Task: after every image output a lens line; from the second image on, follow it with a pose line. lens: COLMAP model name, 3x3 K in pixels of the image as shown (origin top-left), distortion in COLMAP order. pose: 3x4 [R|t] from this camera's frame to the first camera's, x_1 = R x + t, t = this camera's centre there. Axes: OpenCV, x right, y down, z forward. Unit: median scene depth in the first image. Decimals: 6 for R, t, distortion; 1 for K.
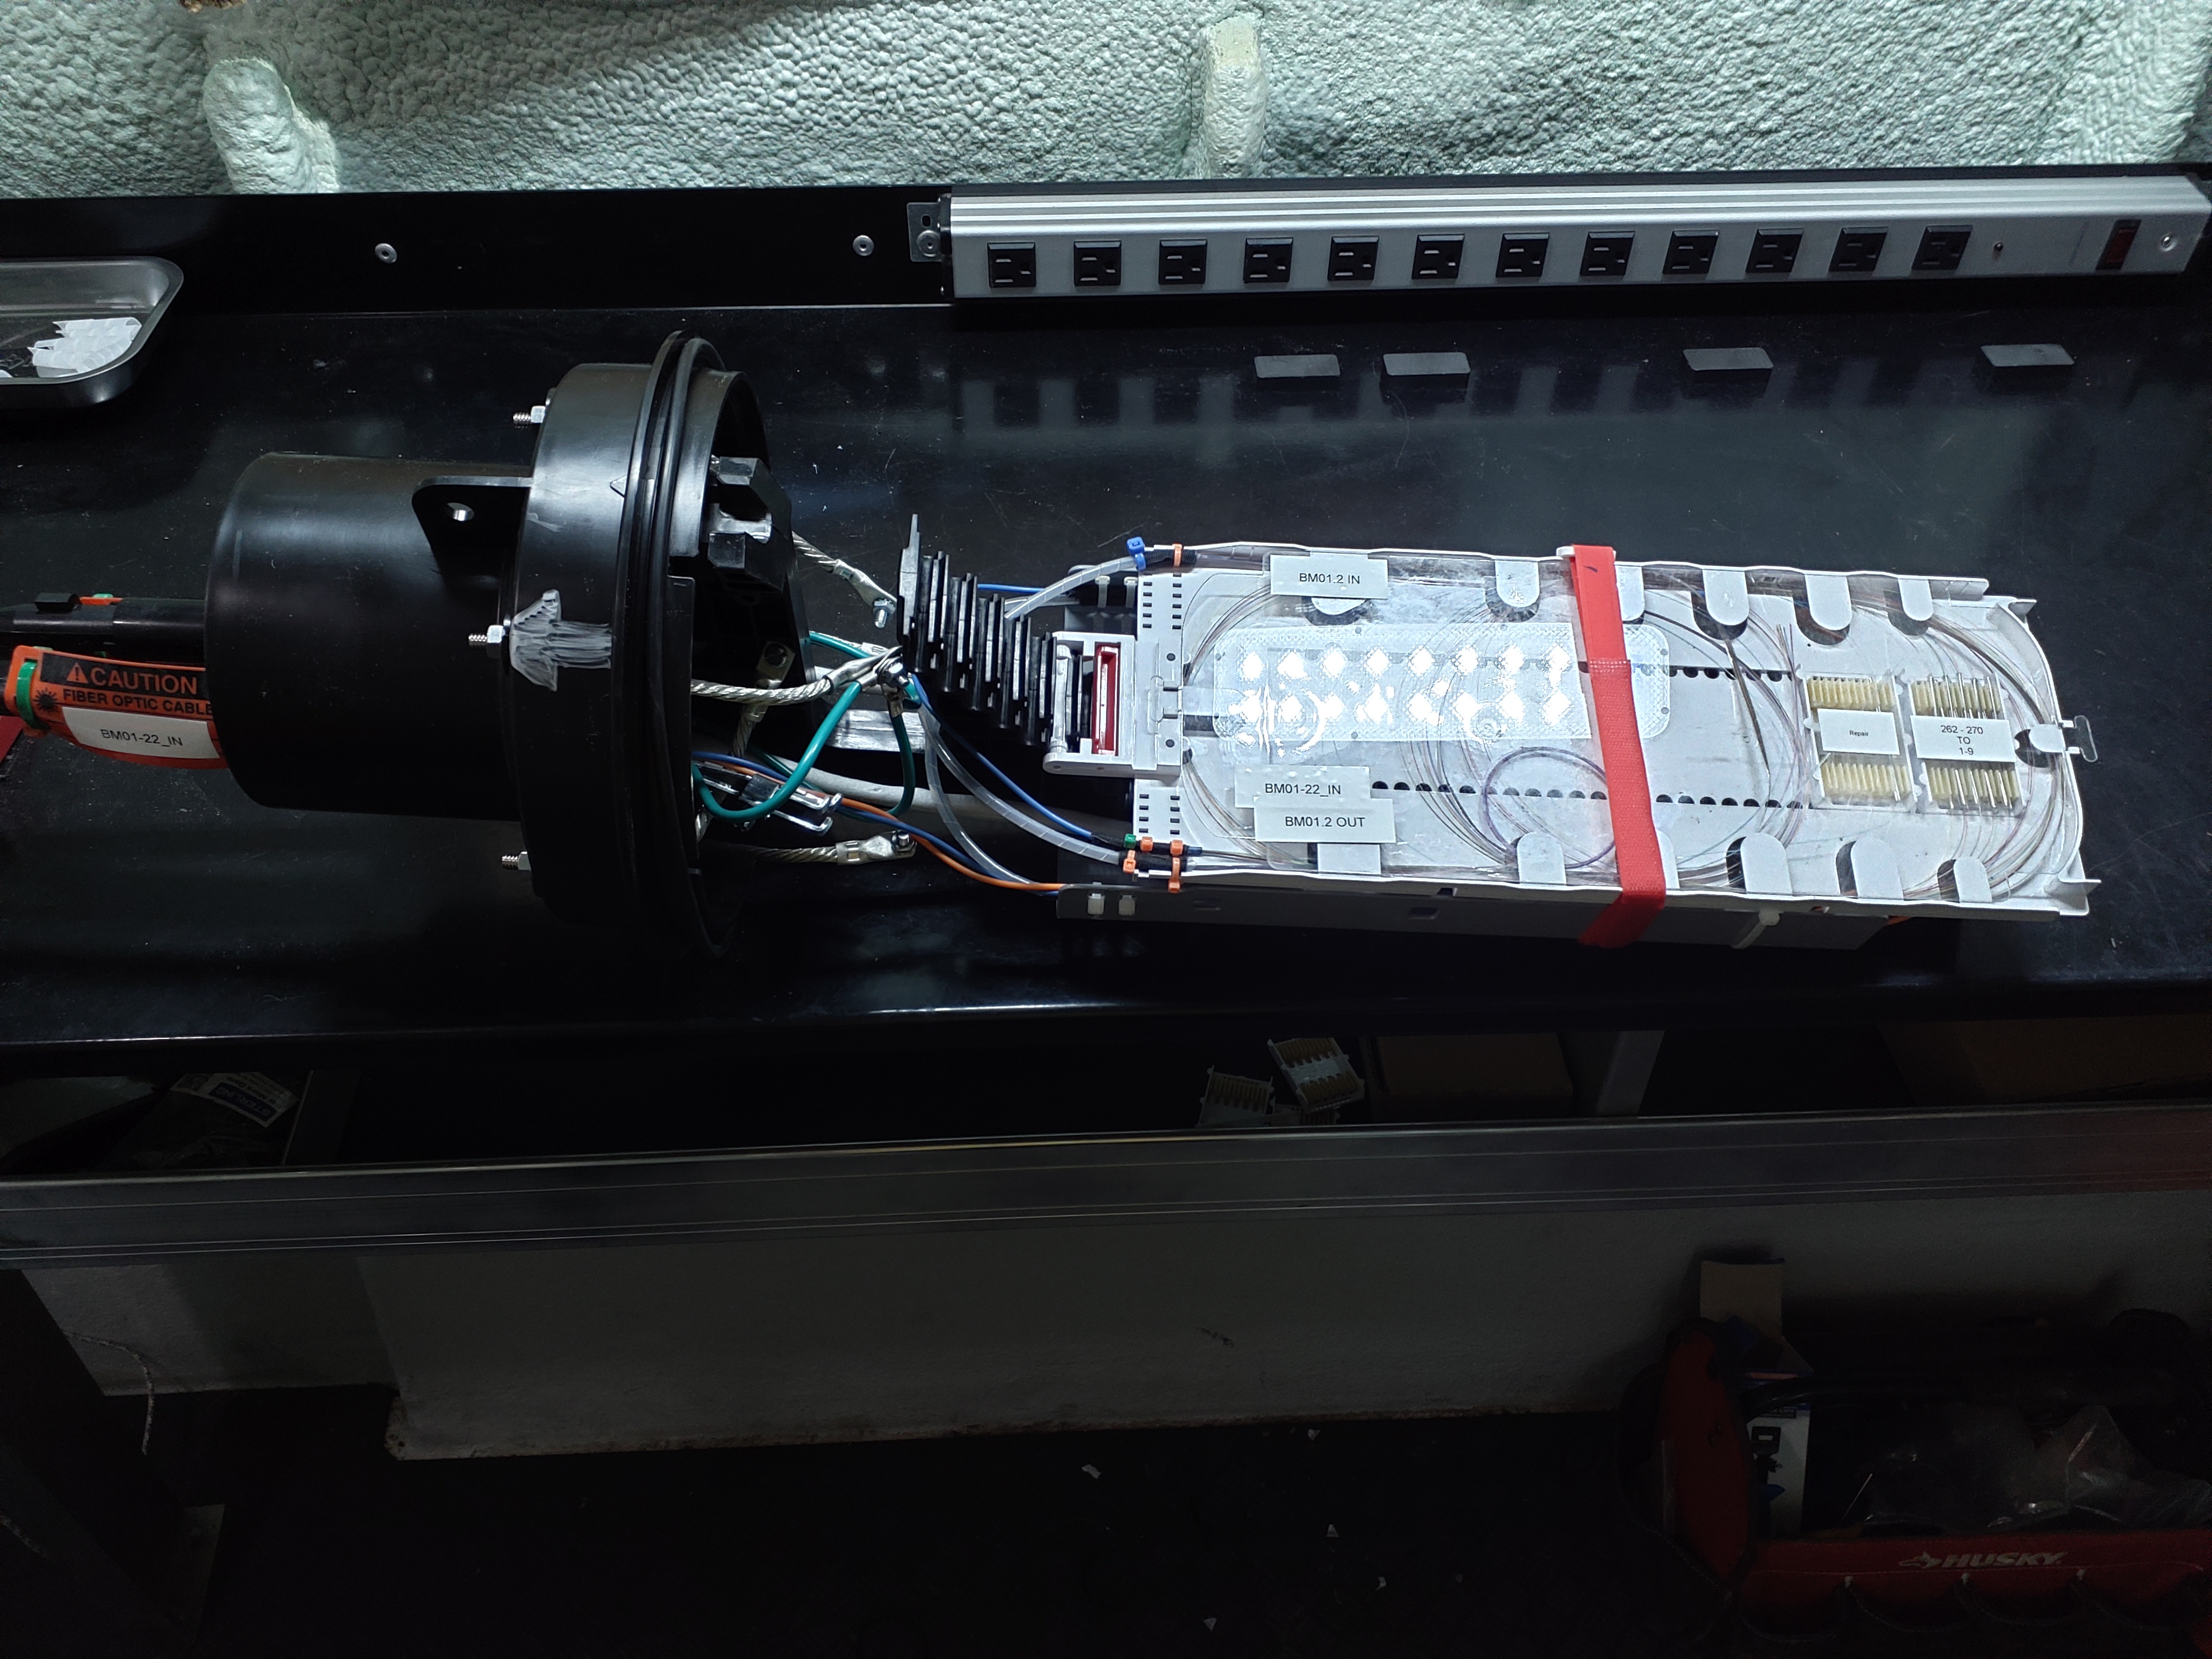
lens RADIAL K [[1660.1, 0, 1106.0], [0, 1660.1, 829.5], [0, 0, 1]] dist [0.013813, -0.027521]
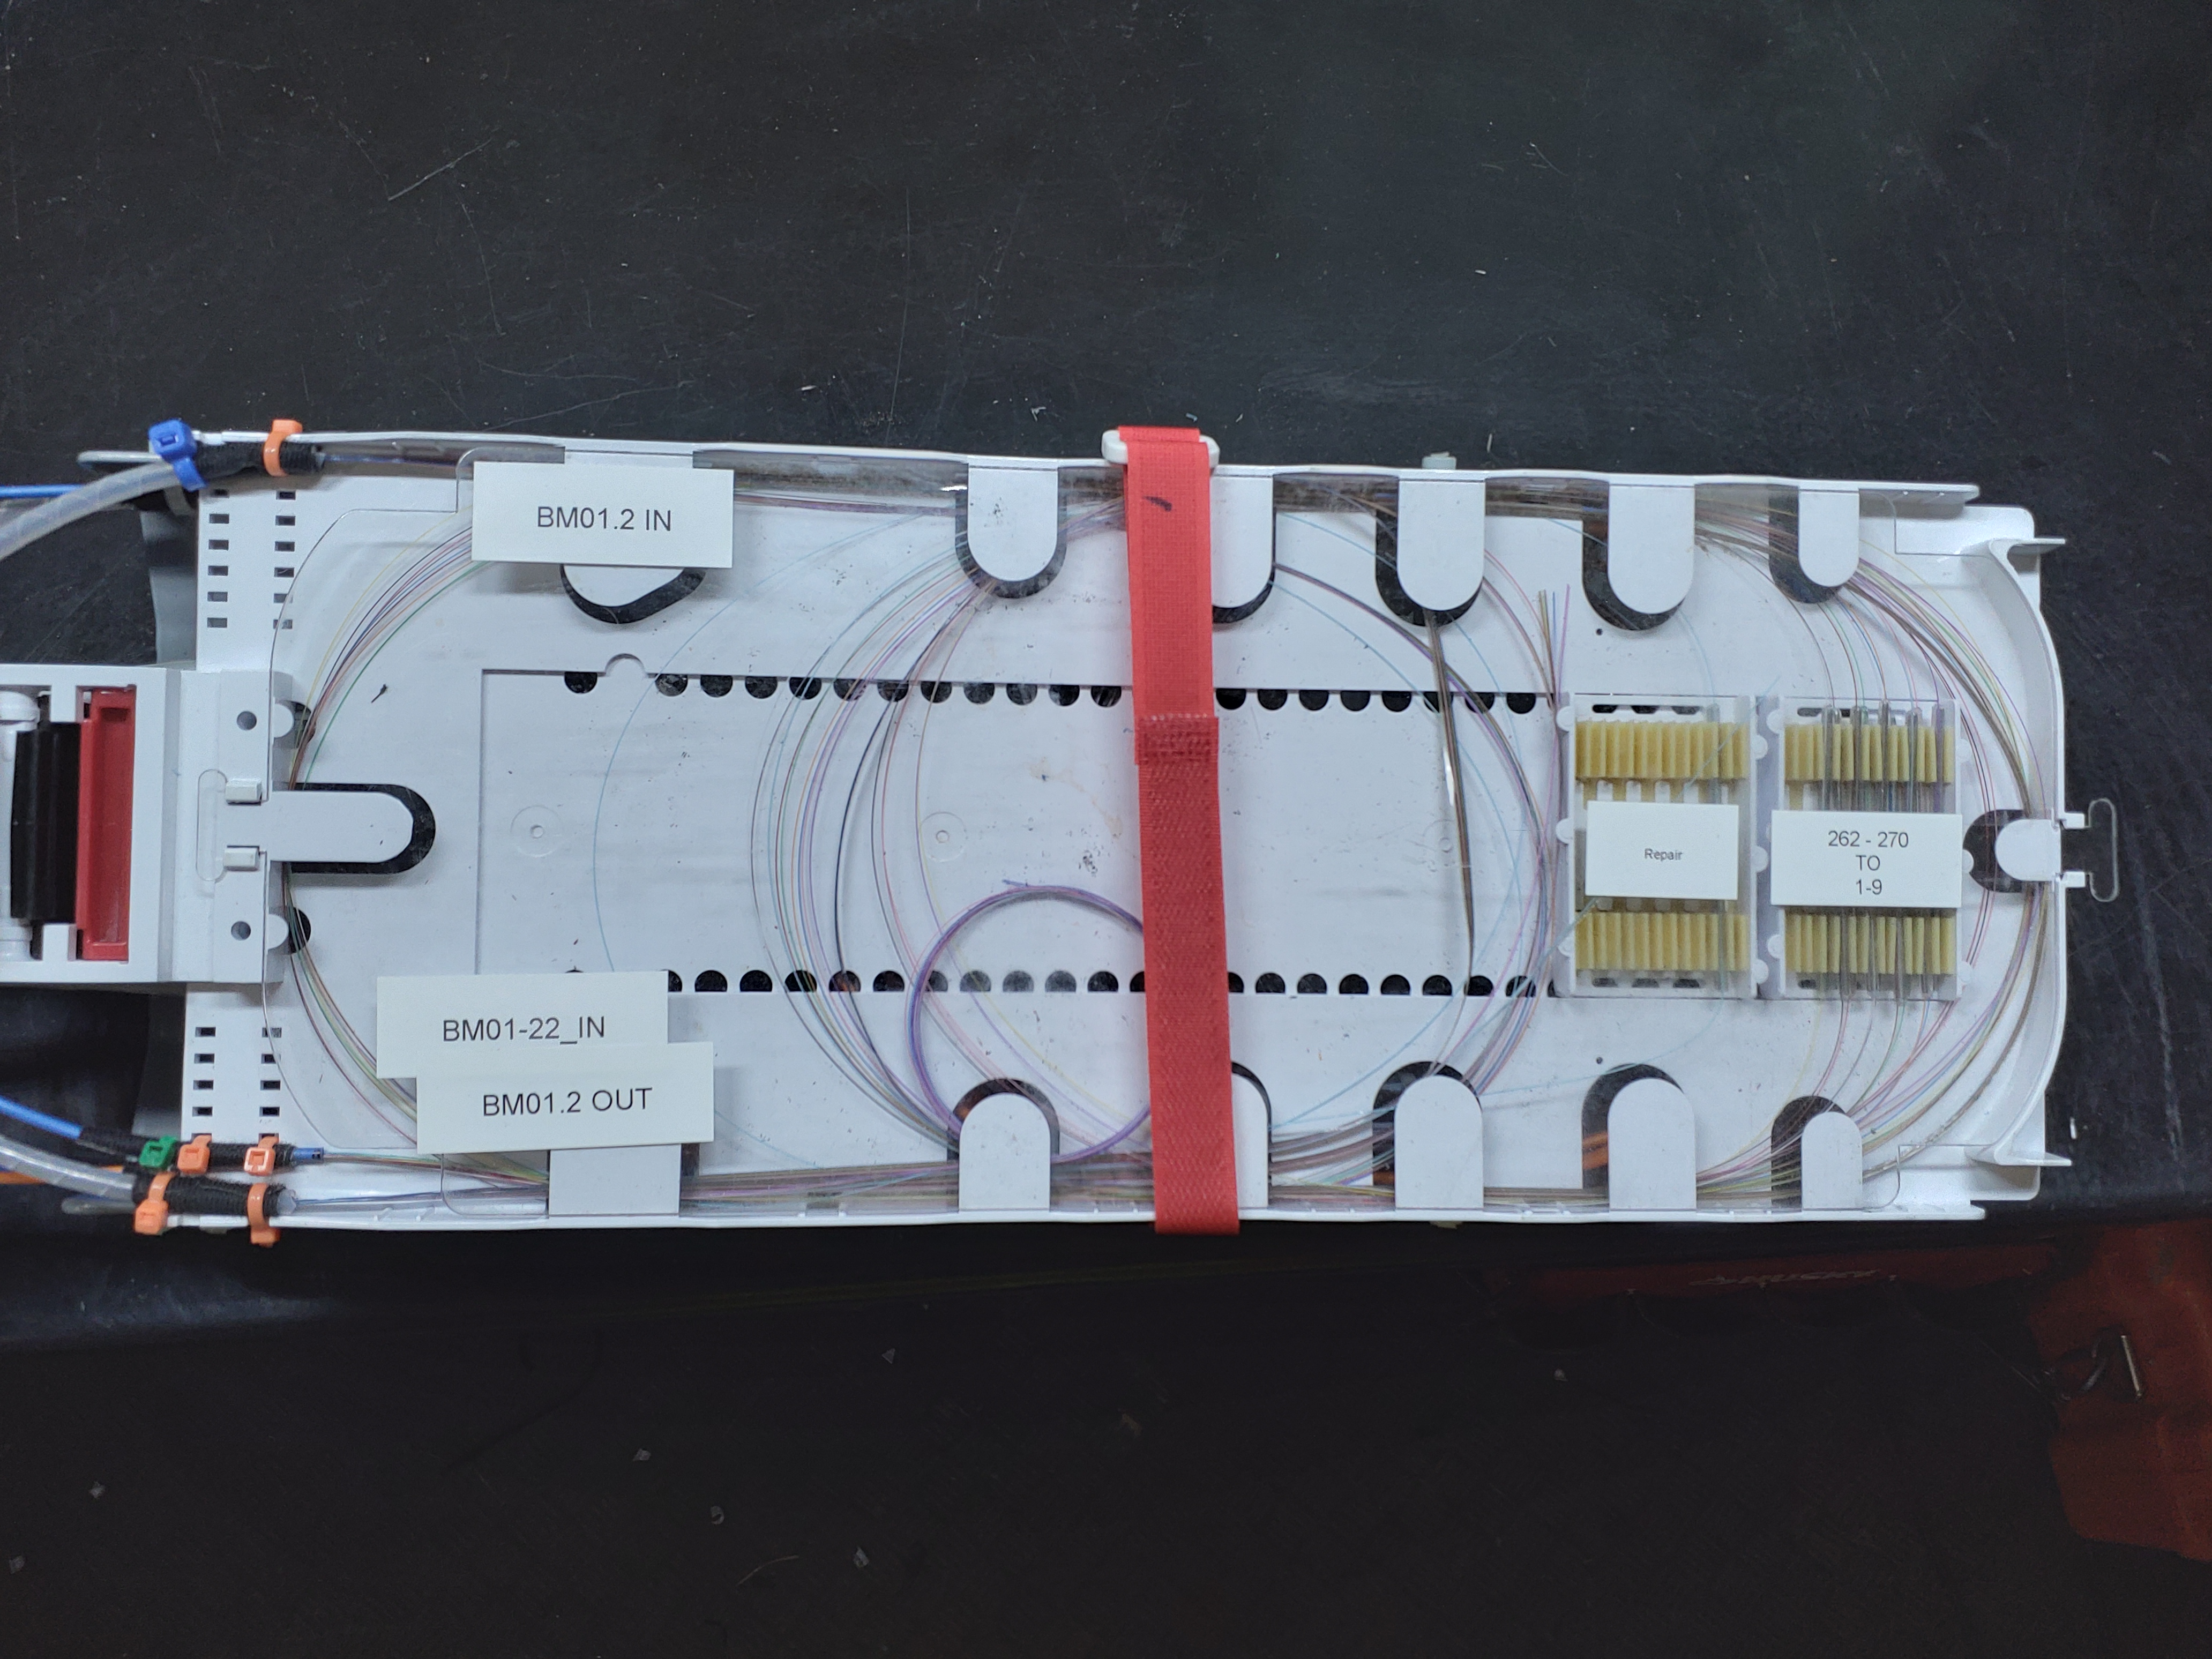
lens RADIAL K [[1659.5, 0, 1063.5], [0, 1659.5, 837.2], [0, 0, 1]] dist [0.127320, -0.220533]
pose [[0.998549, -0.021028, 0.049584, 0.245774], [0.000487, 0.924120, 0.382102, -0.256686], [-0.053857, -0.381523, 0.922789, 0.541261]]
